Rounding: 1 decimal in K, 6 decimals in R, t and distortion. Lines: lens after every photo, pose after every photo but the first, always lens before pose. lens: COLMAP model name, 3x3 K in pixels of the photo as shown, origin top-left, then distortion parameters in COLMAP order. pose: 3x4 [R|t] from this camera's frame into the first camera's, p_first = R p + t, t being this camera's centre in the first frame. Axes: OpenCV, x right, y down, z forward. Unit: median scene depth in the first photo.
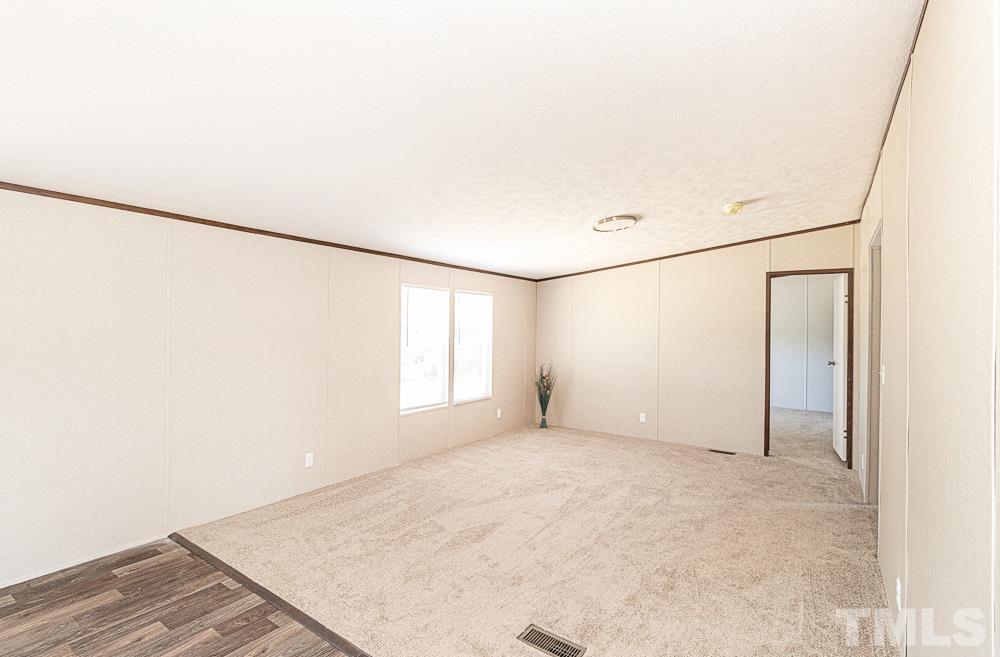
lens RADIAL K [[463.9, 0, 496.9], [0, 463.9, 330.9], [0, 0, 1]] dist [0.002035, 0.000116]
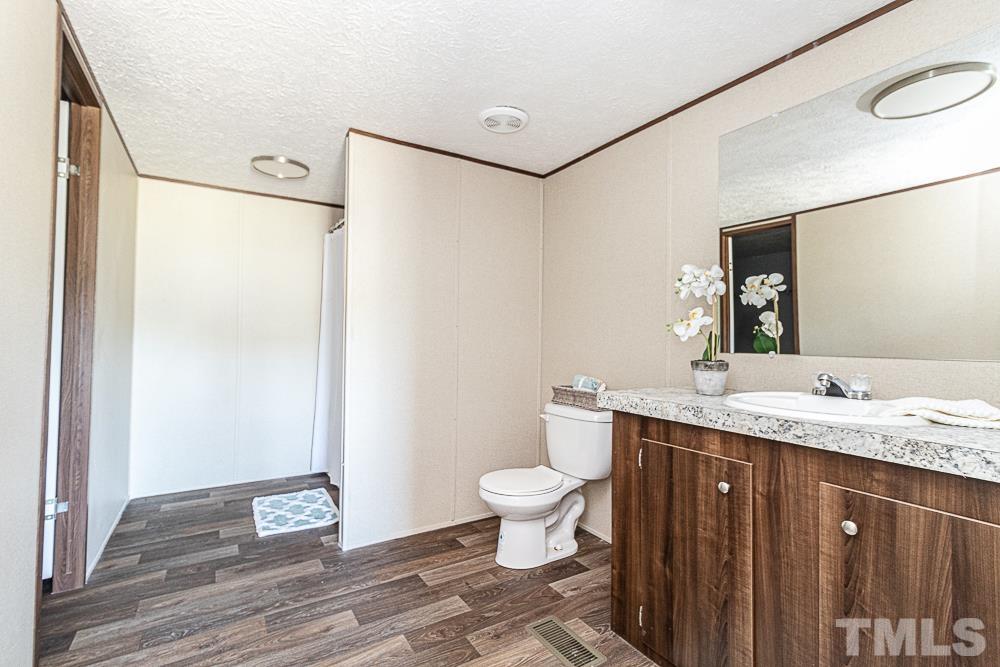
lens RADIAL K [[463.9, 0, 503.5], [0, 463.9, 328.0], [0, 0, 1]] dist [0.002035, 0.000116]
pose [[0.921248, -0.008181, -0.388891, -0.106492], [0.000853, 0.999819, -0.019013, 0.098271], [0.388976, 0.017184, 0.921088, 0.239288]]
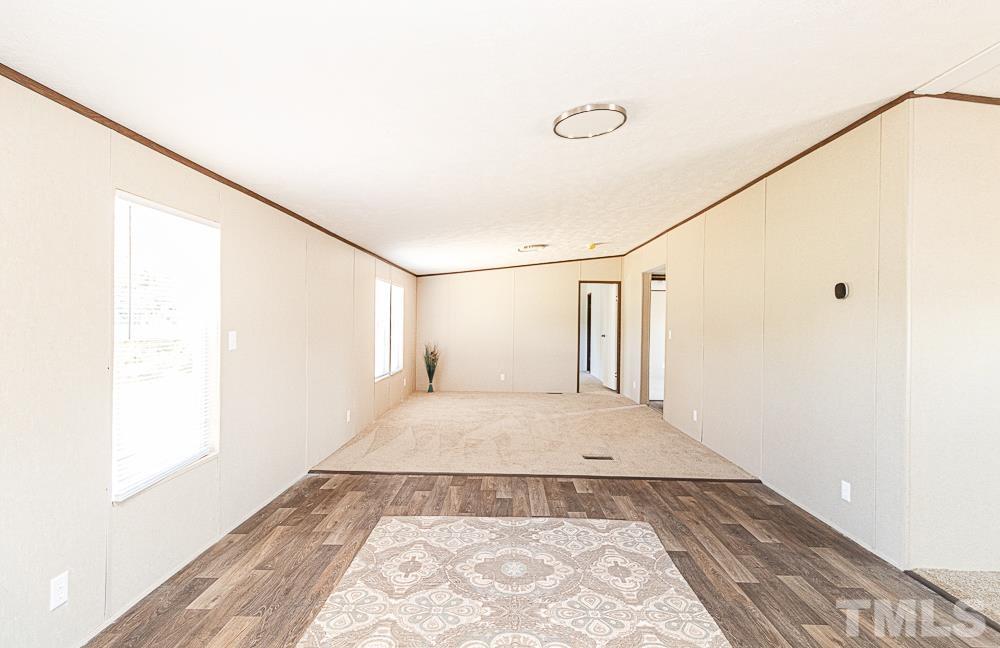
lens RADIAL K [[459.5, 0, 501.0], [0, 459.5, 321.6], [0, 0, 1]] dist [0.014090, 0.000678]
pose [[0.830204, -0.002702, 0.557453, -0.994912], [0.001492, 0.999995, 0.002624, 0.025489], [-0.557458, -0.001346, 0.830204, -0.352984]]
